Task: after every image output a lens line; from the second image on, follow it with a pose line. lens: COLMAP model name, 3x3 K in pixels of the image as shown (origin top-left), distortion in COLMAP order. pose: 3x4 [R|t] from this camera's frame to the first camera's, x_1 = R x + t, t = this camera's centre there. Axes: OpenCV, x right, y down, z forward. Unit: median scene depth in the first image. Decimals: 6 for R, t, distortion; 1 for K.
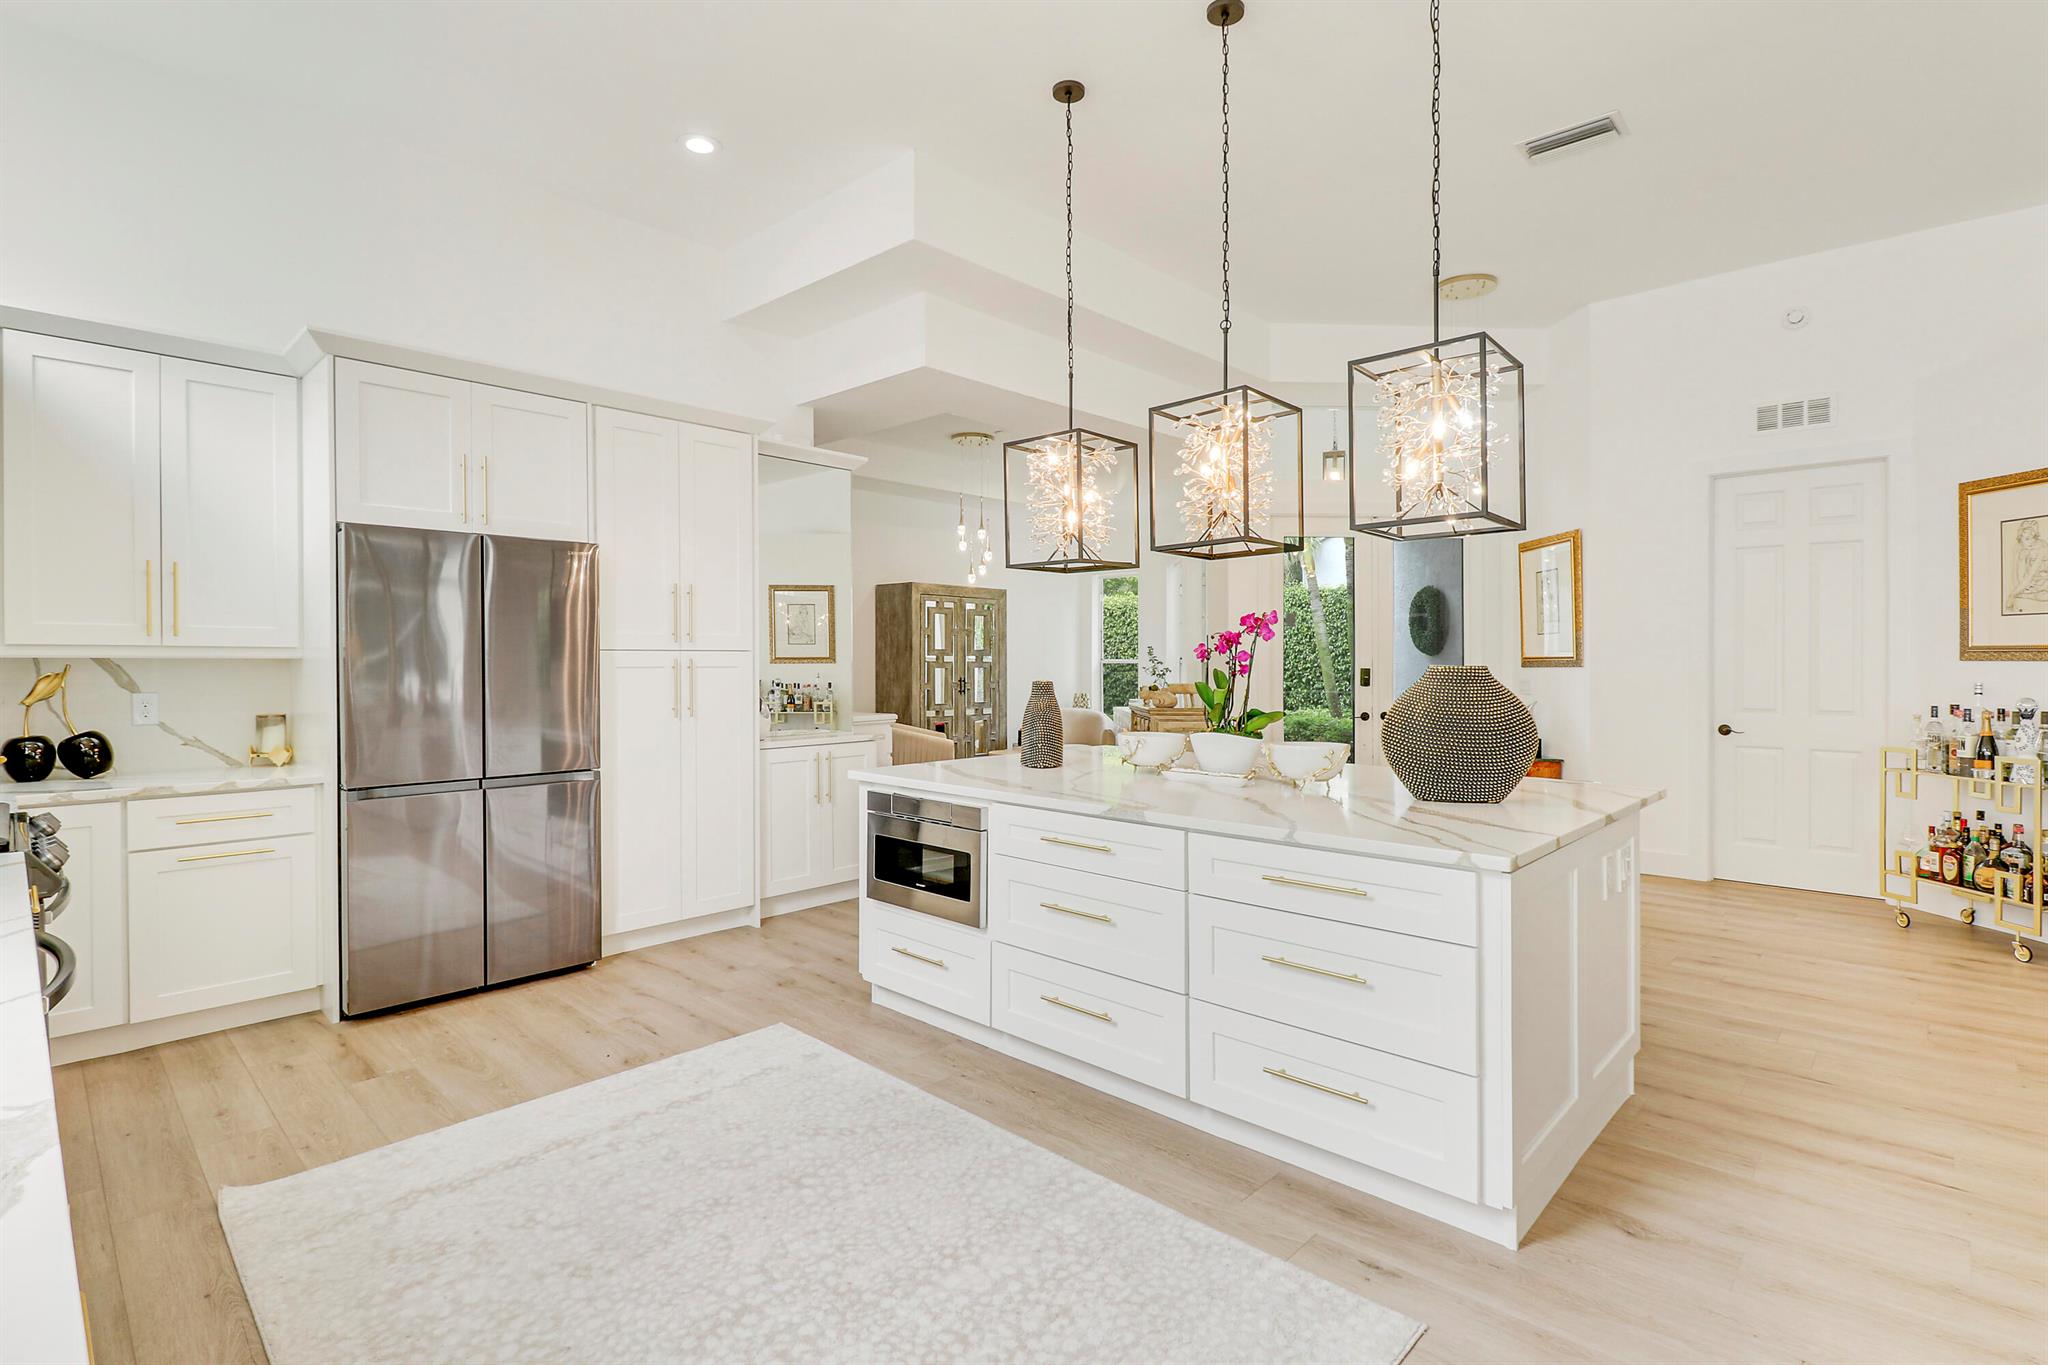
lens RADIAL K [[980.6, 0, 1029.1], [0, 980.6, 676.0], [0, 0, 1]] dist [-0.002904, -0.000739]
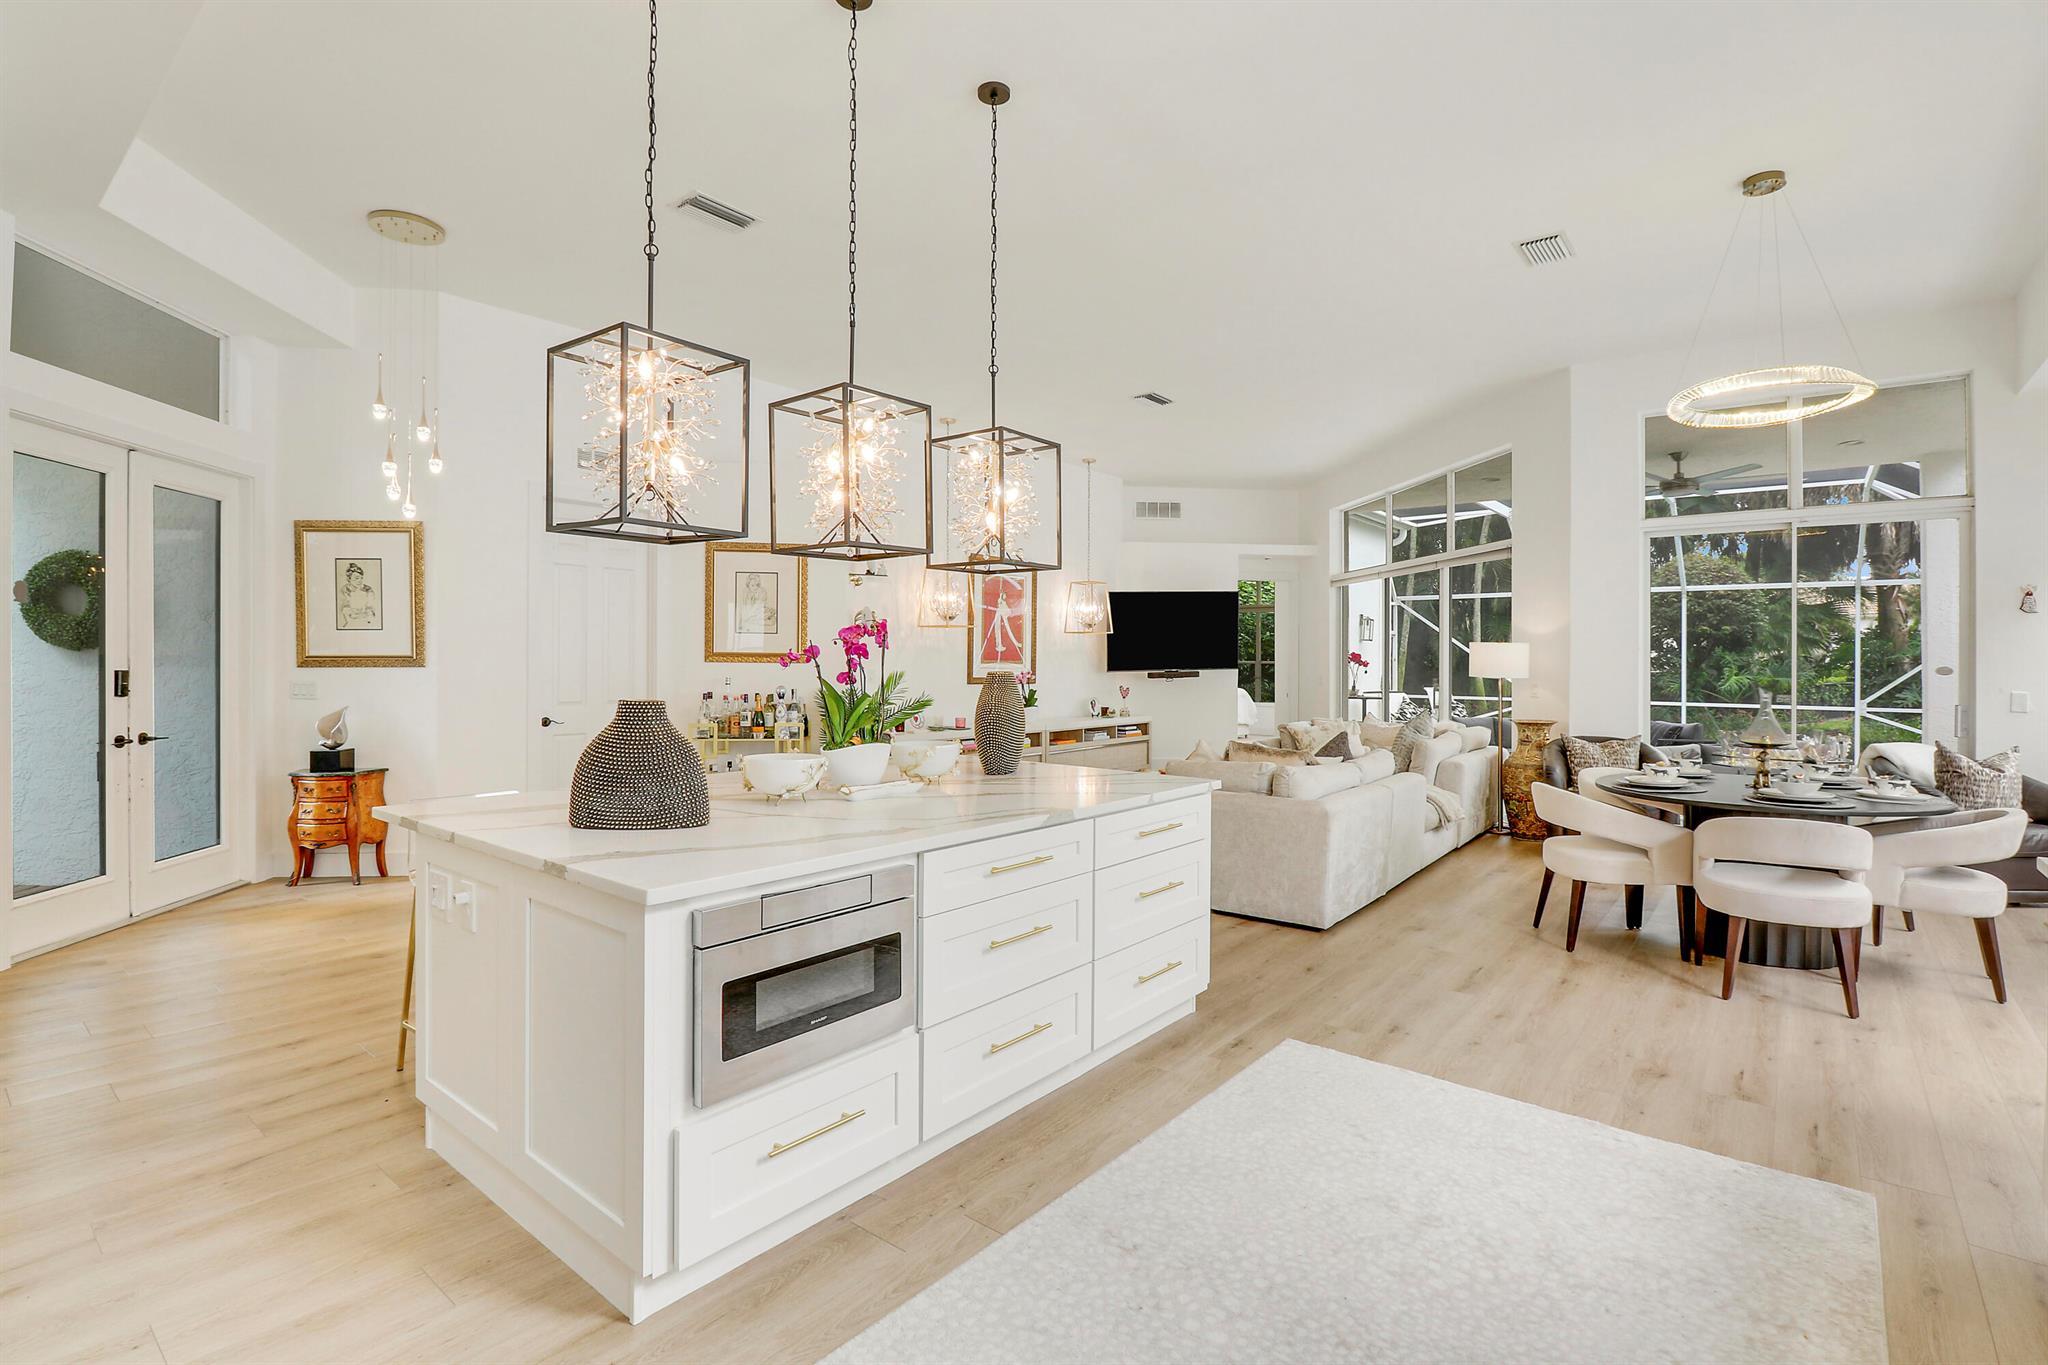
lens RADIAL K [[967.3, 0, 1028.0], [0, 967.3, 645.9], [0, 0, 1]] dist [-0.012052, -0.000421]
pose [[-0.078245, 0.013784, 0.996839, -0.561442], [0.006937, 0.999888, -0.013282, -0.017900], [-0.996910, 0.005876, -0.078332, 0.671773]]
